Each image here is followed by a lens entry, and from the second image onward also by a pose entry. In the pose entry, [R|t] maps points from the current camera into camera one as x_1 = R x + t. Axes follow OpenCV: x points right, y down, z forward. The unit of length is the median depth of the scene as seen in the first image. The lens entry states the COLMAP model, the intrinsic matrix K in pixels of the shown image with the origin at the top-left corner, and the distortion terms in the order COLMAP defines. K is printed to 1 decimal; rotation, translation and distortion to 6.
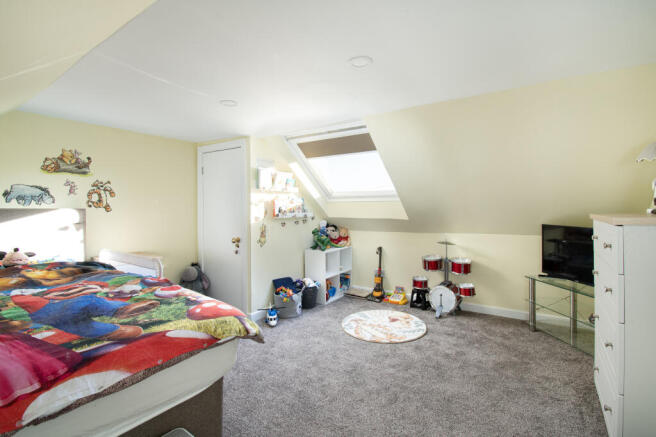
lens RADIAL K [[301.5, 0, 332.4], [0, 301.5, 214.7], [0, 0, 1]] dist [0.000015, -0.000383]
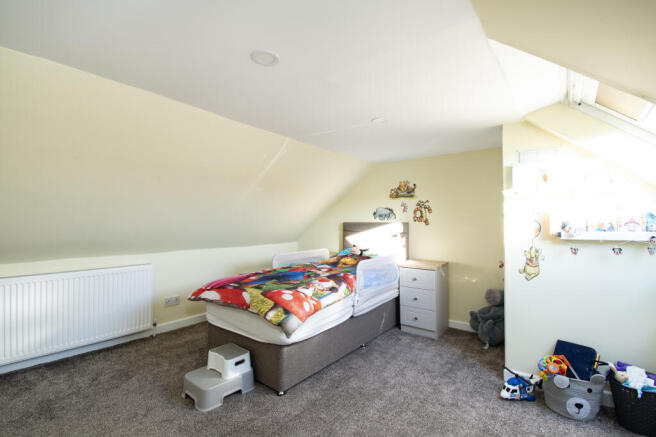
lens RADIAL K [[301.5, 0, 332.3], [0, 301.5, 219.1], [0, 0, 1]] dist [0.000015, -0.000383]
pose [[-0.033590, -0.007010, -0.999411, 0.551960], [-0.021035, 0.999759, -0.006305, -0.019680], [0.999214, 0.020811, -0.033730, 0.701951]]
